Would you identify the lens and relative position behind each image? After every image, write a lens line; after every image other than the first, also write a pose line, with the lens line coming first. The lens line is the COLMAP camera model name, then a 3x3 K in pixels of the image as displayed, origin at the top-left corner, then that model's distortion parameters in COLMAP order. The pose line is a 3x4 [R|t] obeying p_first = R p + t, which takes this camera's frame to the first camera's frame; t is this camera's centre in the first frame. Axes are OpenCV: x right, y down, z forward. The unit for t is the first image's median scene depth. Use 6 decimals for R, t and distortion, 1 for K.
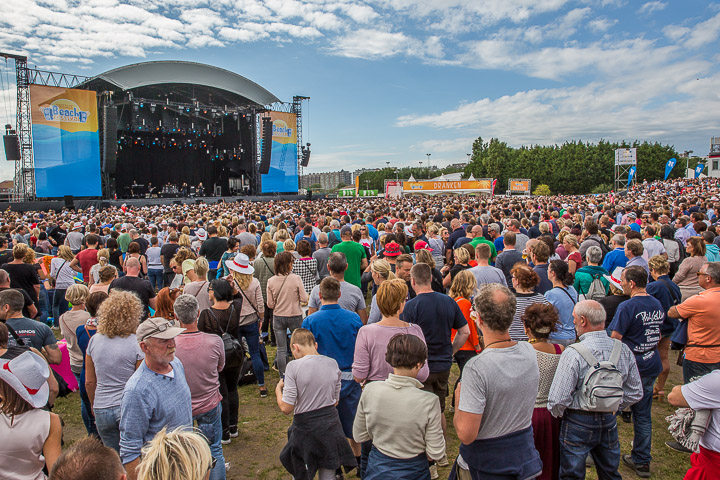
lens RADIAL K [[500.8, 0, 360.0], [0, 500.8, 240.0], [0, 0, 1]] dist [-0.117533, 0.097724]
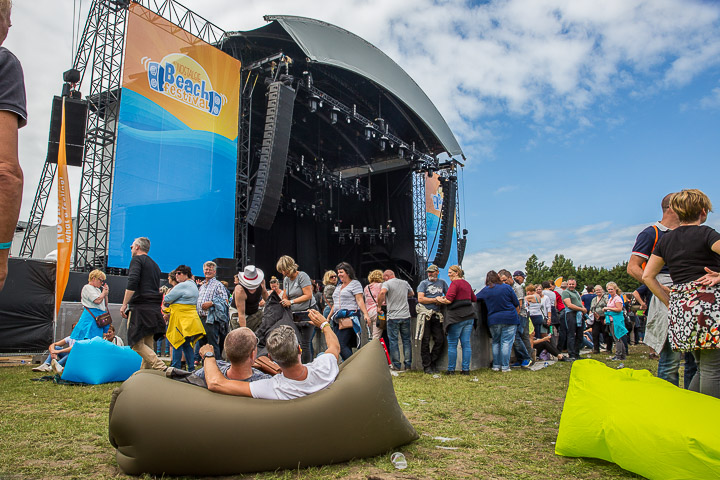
lens RADIAL K [[500.8, 0, 360.0], [0, 500.8, 240.0], [0, 0, 1]] dist [-0.117533, 0.097724]
pose [[0.986820, 0.045589, 0.155270, -0.476854], [-0.002793, 0.964152, -0.265335, -0.005778], [-0.161800, 0.261404, 0.951572, 0.540628]]
